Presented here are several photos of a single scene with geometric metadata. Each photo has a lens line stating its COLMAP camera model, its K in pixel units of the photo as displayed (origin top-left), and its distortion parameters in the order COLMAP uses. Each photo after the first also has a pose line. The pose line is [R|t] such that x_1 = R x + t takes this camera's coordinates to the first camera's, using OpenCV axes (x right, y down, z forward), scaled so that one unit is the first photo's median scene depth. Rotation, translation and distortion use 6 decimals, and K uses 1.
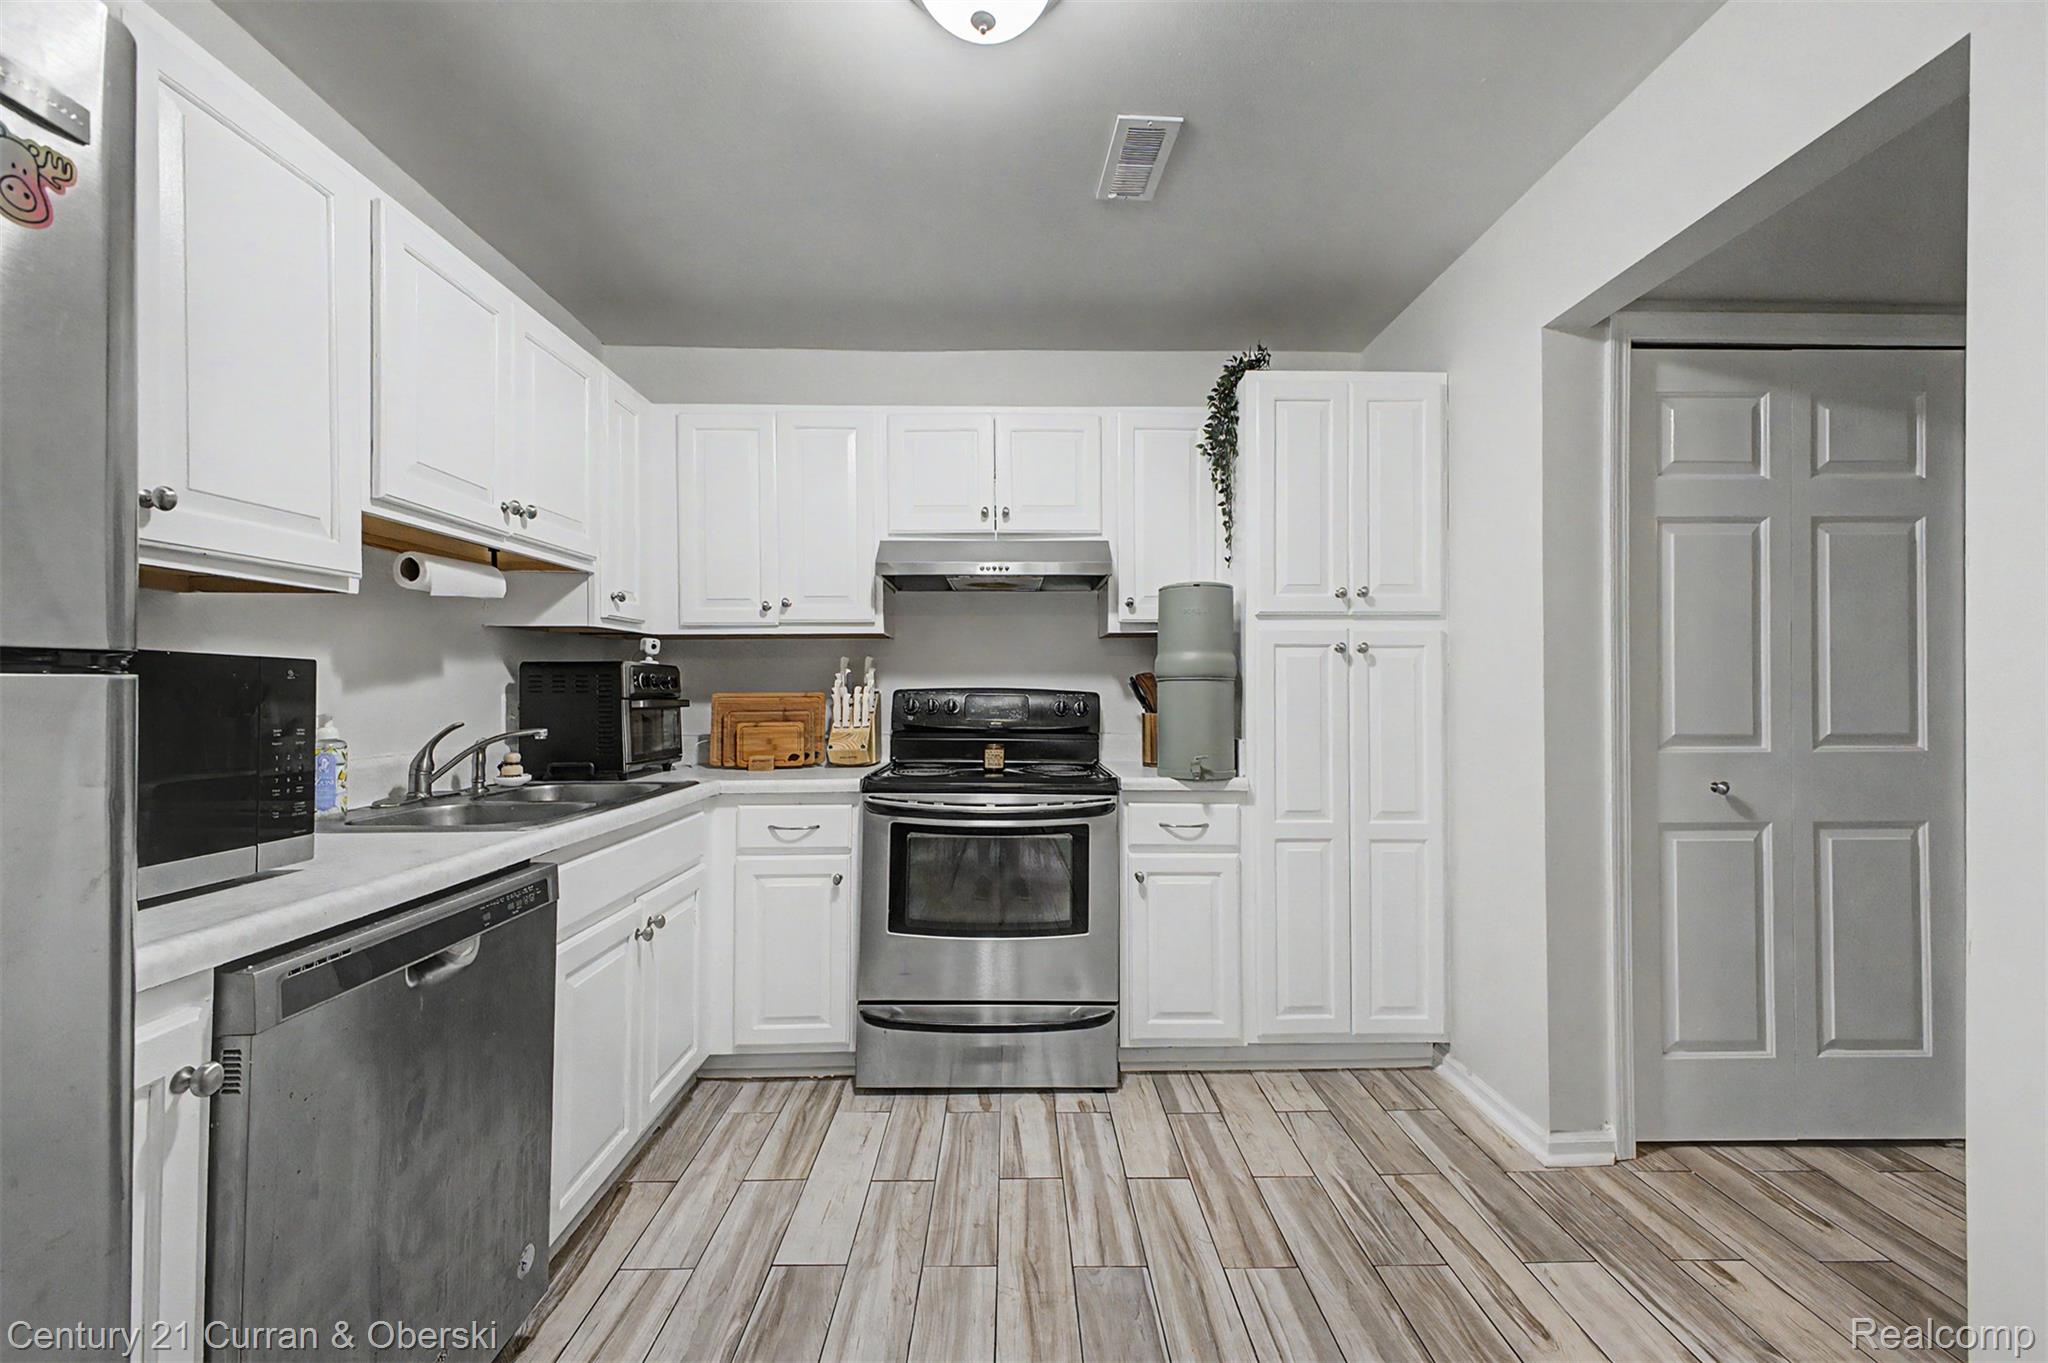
lens RADIAL K [[821.7, 0, 1030.6], [0, 821.7, 684.7], [0, 0, 1]] dist [0.027266, -0.014735]
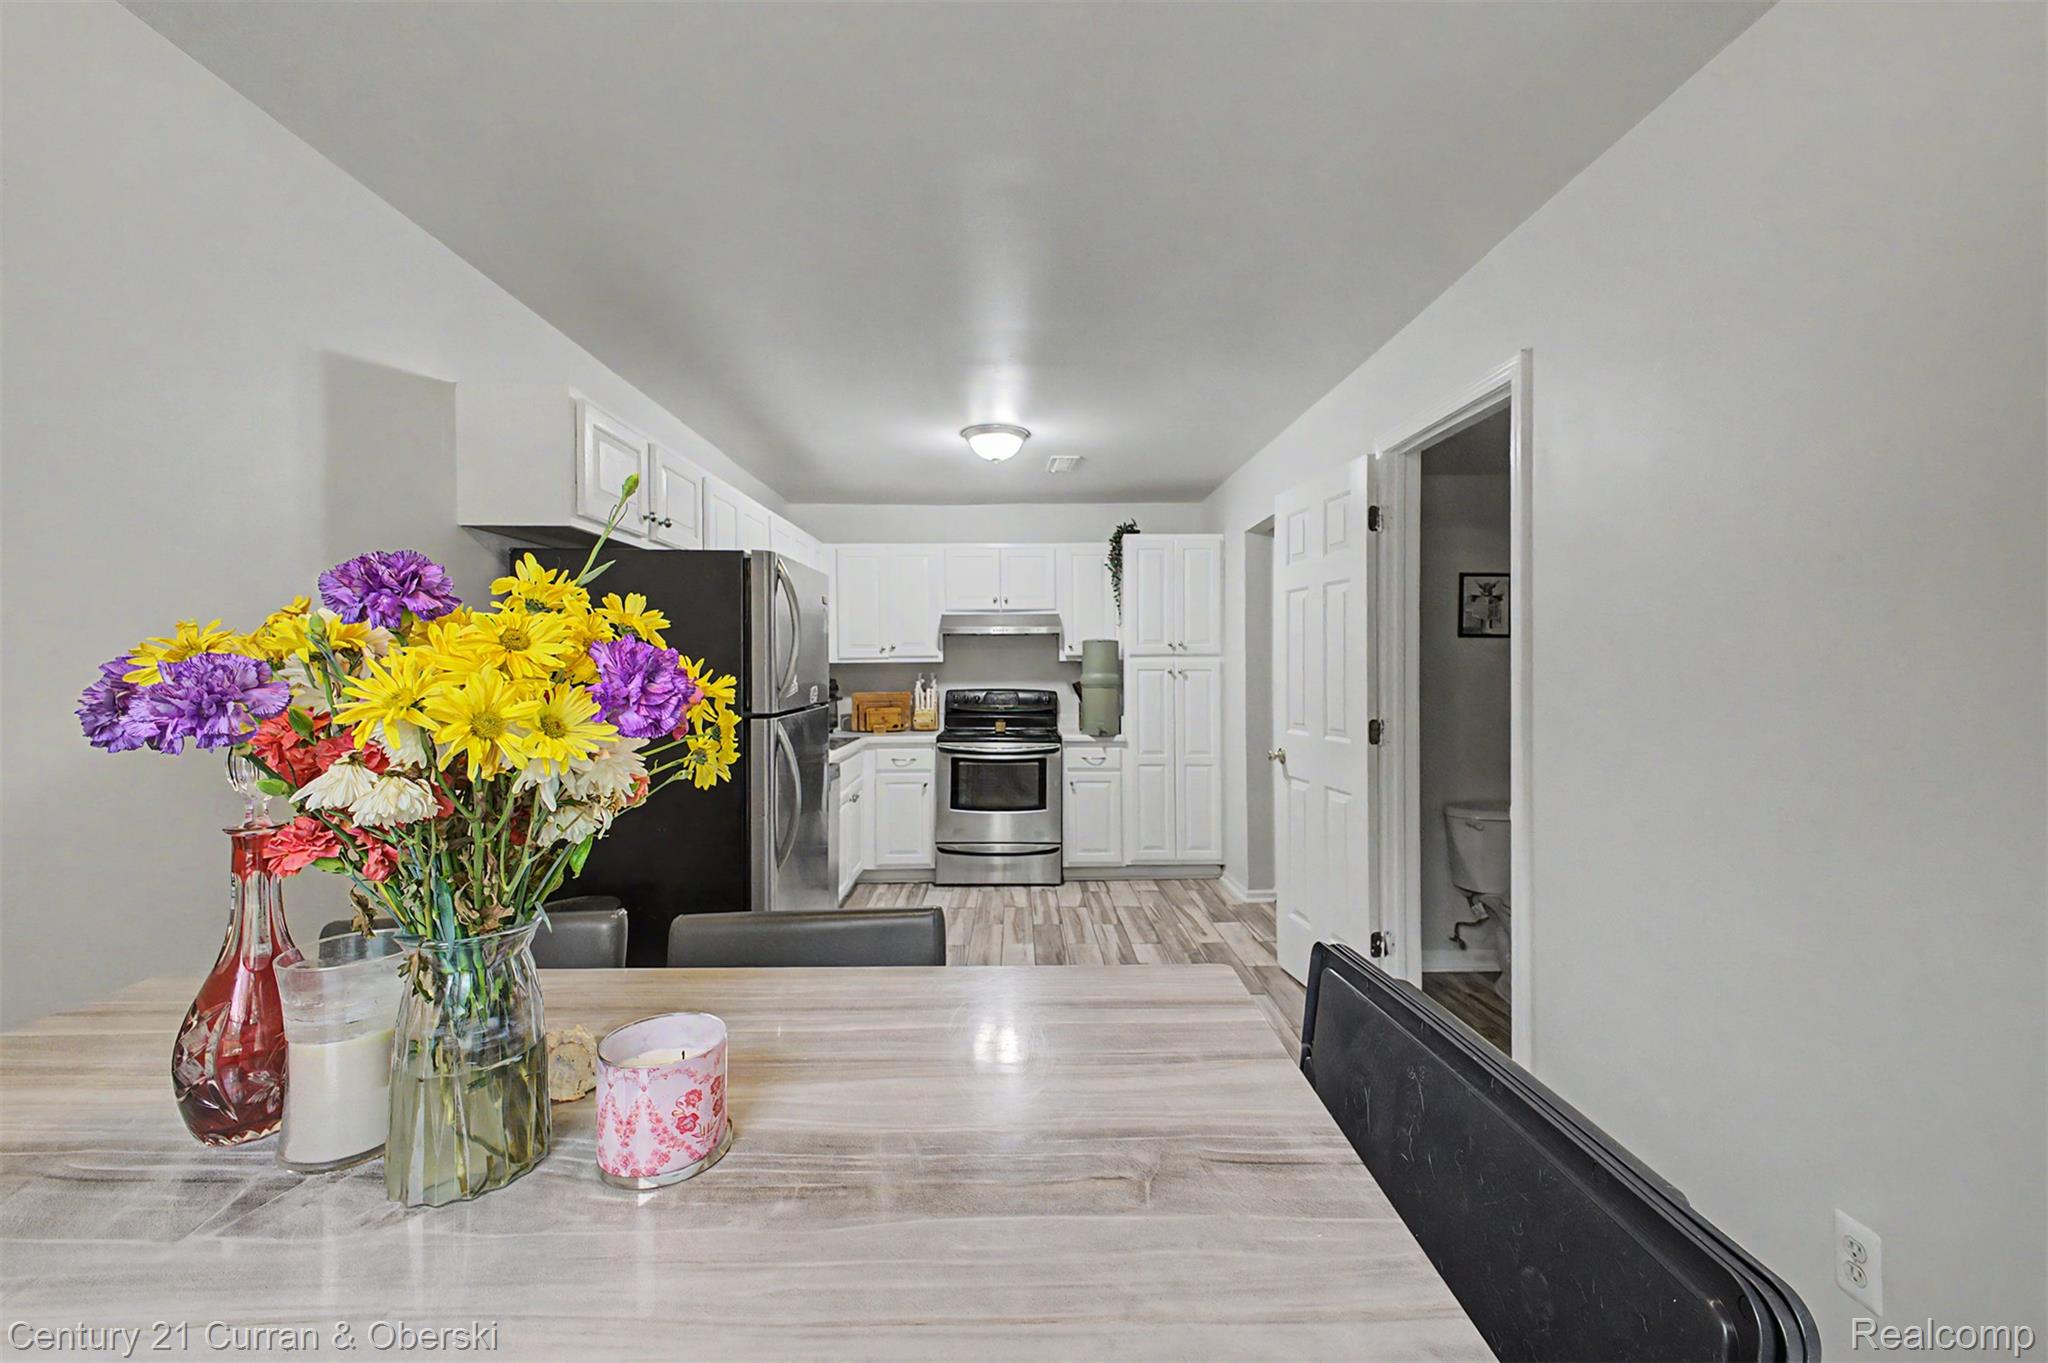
lens RADIAL K [[801.8, 0, 1023.3], [0, 801.8, 669.0], [0, 0, 1]] dist [-0.000943, -0.000353]
pose [[0.999910, -0.004602, -0.012606, 0.037900], [0.004710, 0.999952, 0.008562, -0.068837], [0.012566, -0.008621, 0.999884, -0.992731]]
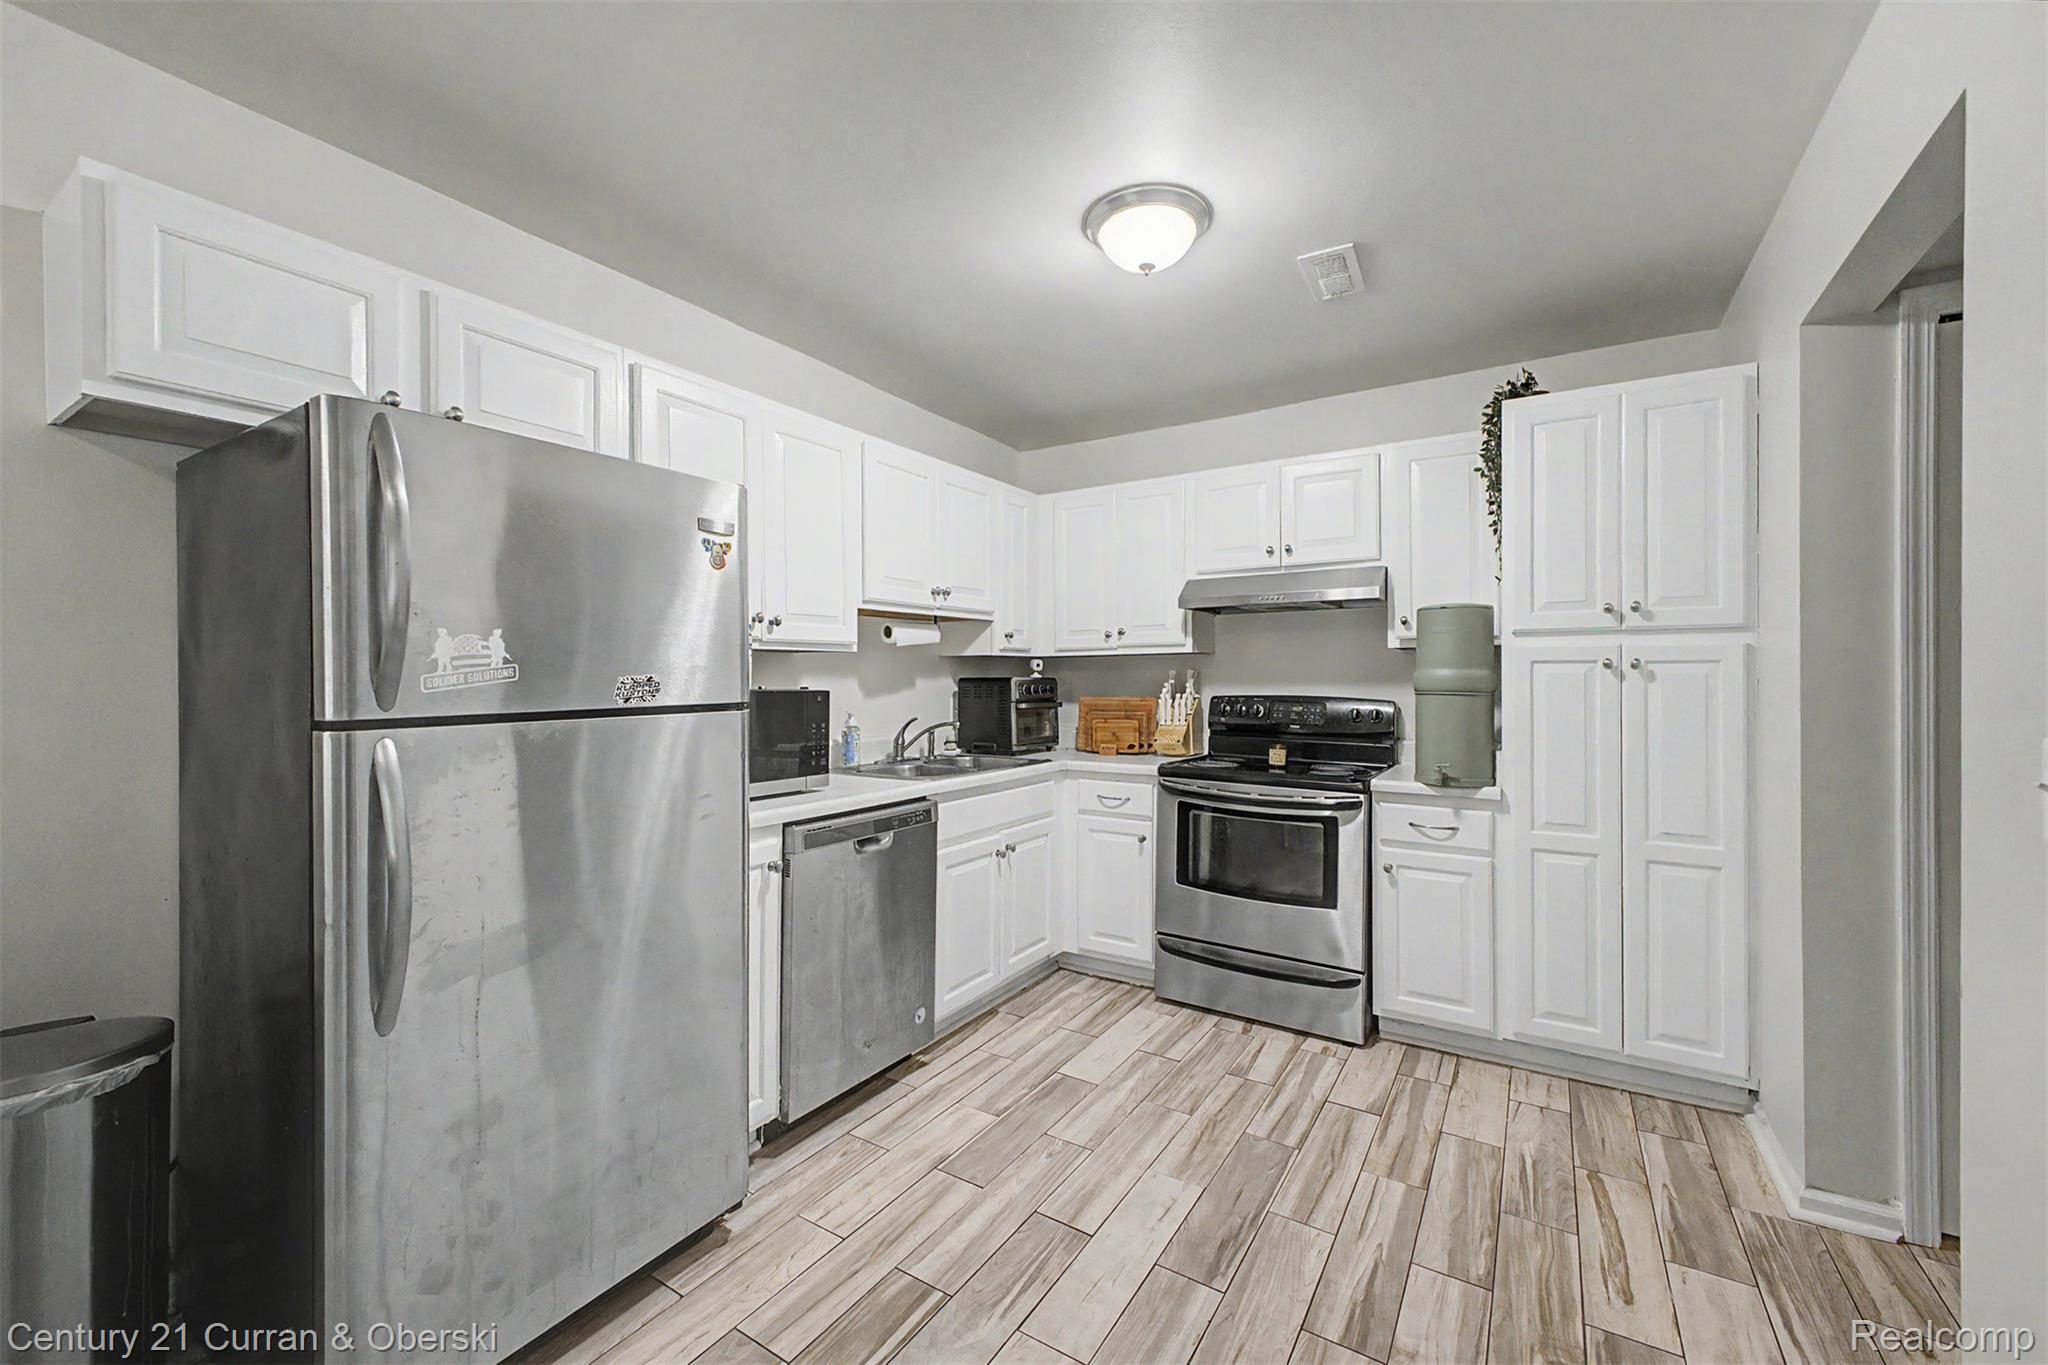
lens RADIAL K [[821.0, 0, 1020.8], [0, 821.0, 676.3], [0, 0, 1]] dist [0.029605, -0.014650]
pose [[0.830720, -0.000492, -0.556691, 0.345991], [0.003720, 0.999982, 0.004667, -0.036876], [0.556679, -0.005948, 0.830707, -0.225453]]
